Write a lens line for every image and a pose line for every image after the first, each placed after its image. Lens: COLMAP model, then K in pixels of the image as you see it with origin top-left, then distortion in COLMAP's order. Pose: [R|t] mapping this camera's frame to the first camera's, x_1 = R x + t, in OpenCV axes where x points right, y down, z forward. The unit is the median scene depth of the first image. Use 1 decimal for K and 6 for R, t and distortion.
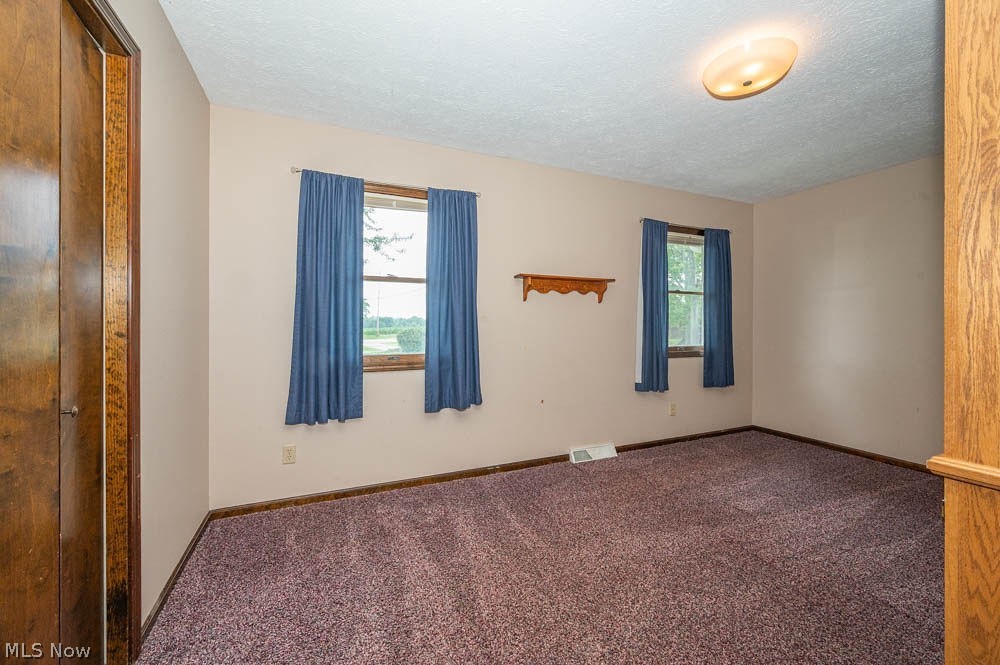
lens RADIAL K [[401.7, 0, 496.5], [0, 401.7, 320.9], [0, 0, 1]] dist [-0.010038, -0.000067]
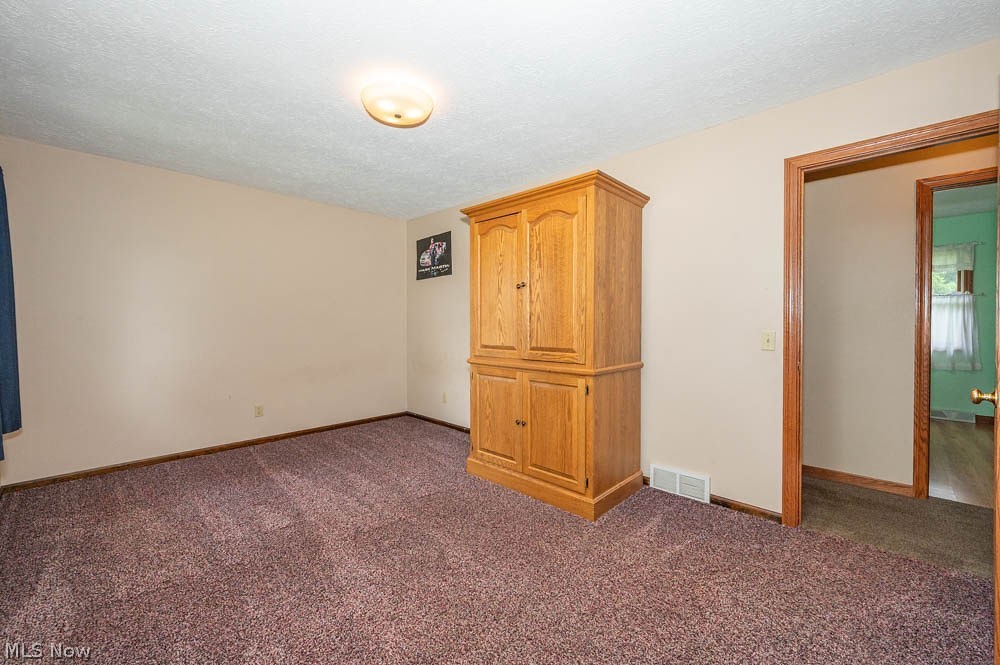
lens RADIAL K [[401.7, 0, 496.5], [0, 401.7, 320.9], [0, 0, 1]] dist [-0.010038, -0.000067]
pose [[-0.380649, -0.000043, 0.924720, -0.432848], [-0.003401, 0.999993, -0.001353, -0.012098], [-0.924713, -0.003660, -0.380647, 0.872043]]
